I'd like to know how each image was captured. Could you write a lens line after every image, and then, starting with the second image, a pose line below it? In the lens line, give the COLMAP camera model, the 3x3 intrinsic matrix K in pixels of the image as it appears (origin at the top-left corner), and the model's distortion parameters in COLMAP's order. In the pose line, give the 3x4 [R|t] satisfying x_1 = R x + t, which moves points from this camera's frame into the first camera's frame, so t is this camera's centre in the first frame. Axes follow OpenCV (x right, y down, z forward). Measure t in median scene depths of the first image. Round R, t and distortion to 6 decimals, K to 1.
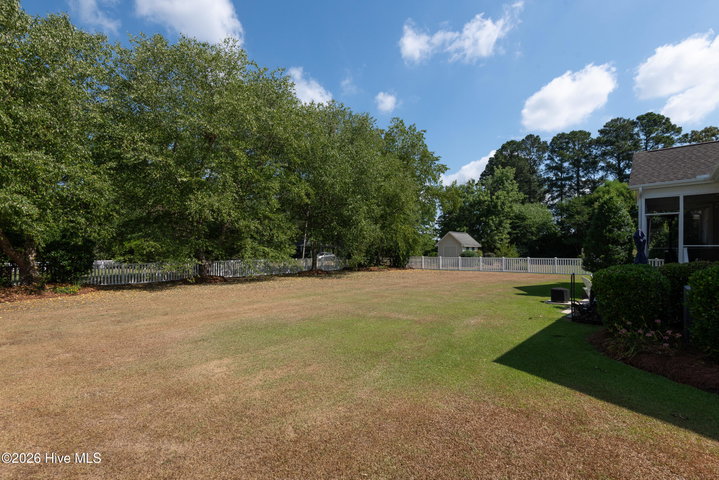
lens RADIAL K [[326.1, 0, 356.0], [0, 326.1, 256.9], [0, 0, 1]] dist [0.006574, -0.006753]
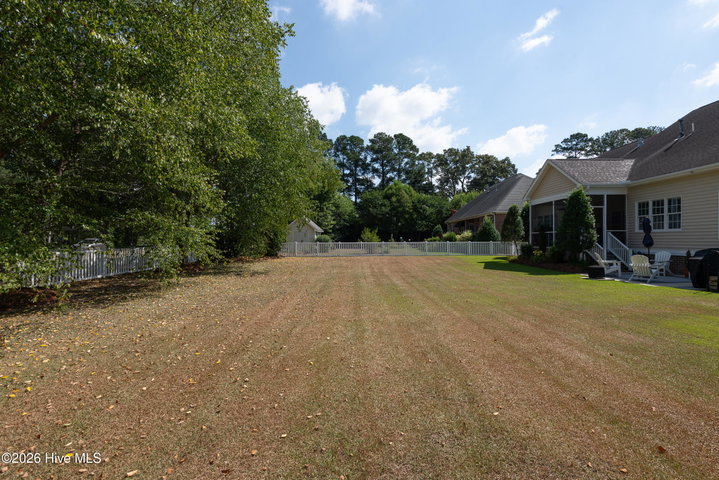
lens RADIAL K [[326.1, 0, 359.9], [0, 326.1, 241.2], [0, 0, 1]] dist [0.006574, -0.006753]
pose [[0.759446, -0.011569, 0.650467, -0.109851], [0.015977, 0.999872, -0.000871, -0.000922], [-0.650374, 0.011054, 0.759534, 0.099425]]
